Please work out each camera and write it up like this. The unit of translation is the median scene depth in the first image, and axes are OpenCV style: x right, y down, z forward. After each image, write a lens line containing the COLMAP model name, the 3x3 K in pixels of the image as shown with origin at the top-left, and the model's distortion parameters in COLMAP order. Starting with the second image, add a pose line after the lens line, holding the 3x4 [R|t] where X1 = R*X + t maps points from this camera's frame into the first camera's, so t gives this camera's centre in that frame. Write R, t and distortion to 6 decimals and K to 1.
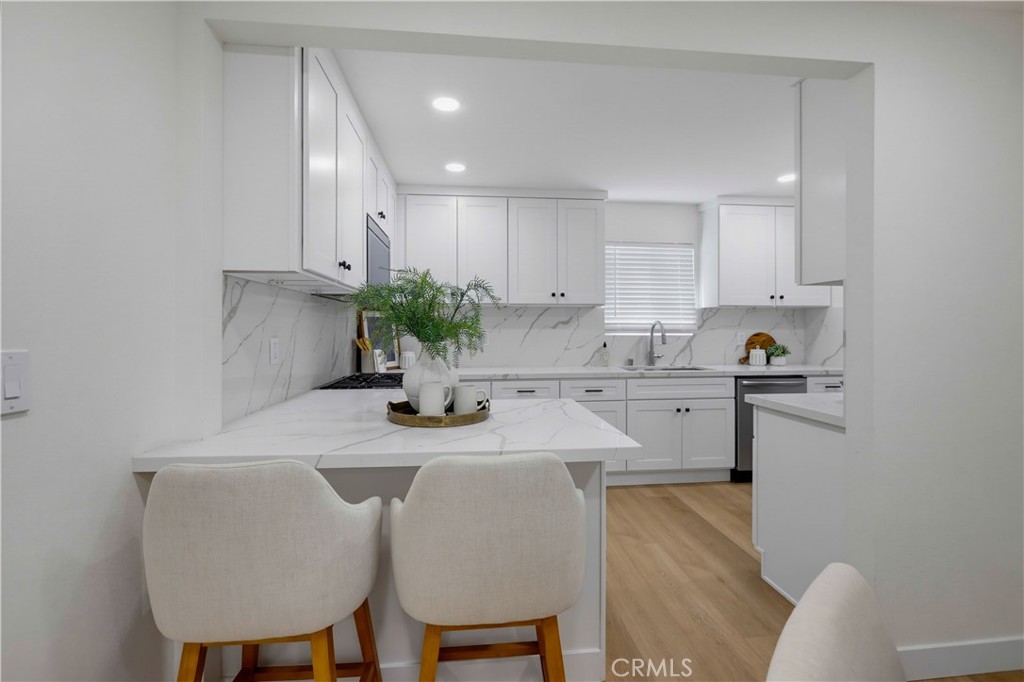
lens RADIAL K [[462.8, 0, 511.3], [0, 462.8, 330.2], [0, 0, 1]] dist [-0.006803, 0.001043]
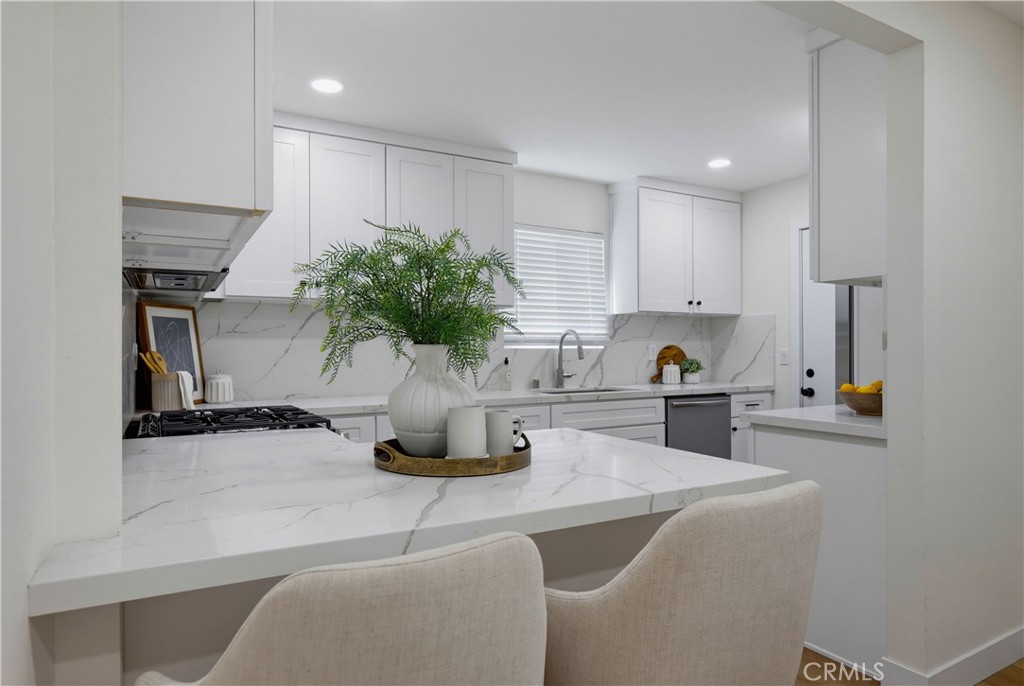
lens RADIAL K [[629.3, 0, 513.8], [0, 629.3, 350.3], [0, 0, 1]] dist [0.004821, -0.000981]
pose [[0.911988, -0.003175, 0.410205, -0.197167], [0.004086, 0.999991, -0.001346, 0.015409], [-0.410197, 0.002904, 0.911992, 0.075497]]
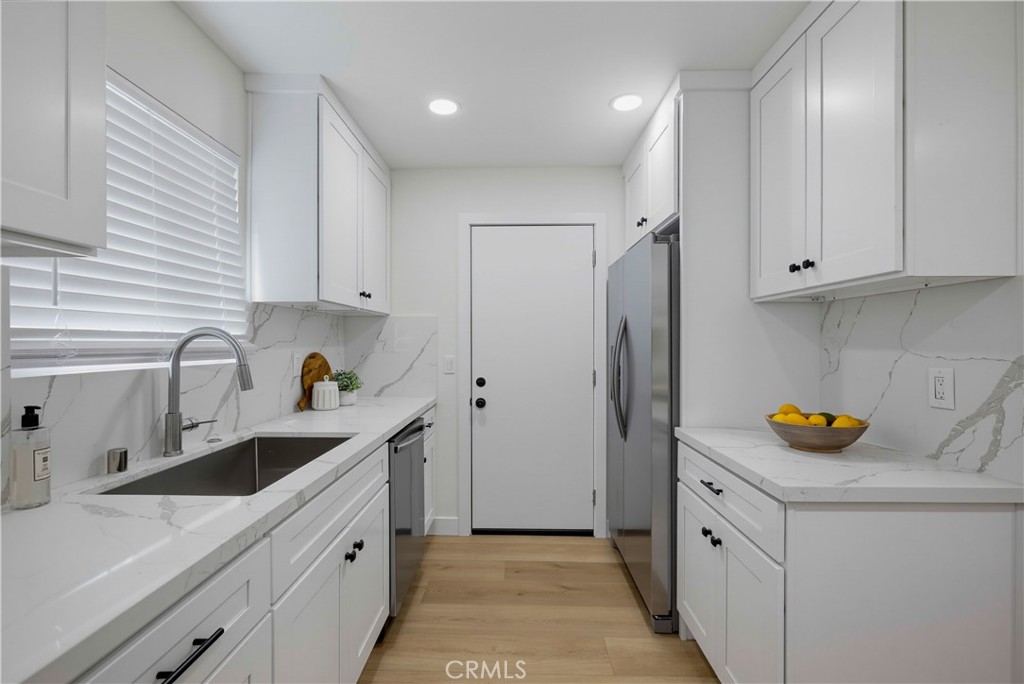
lens RADIAL K [[462.8, 0, 520.5], [0, 462.8, 341.7], [0, 0, 1]] dist [-0.006803, 0.001043]
pose [[0.099664, 0.000044, 0.995021, -0.017202], [0.003285, 0.999995, -0.000373, -0.007382], [-0.995016, 0.003306, 0.099663, 0.703648]]
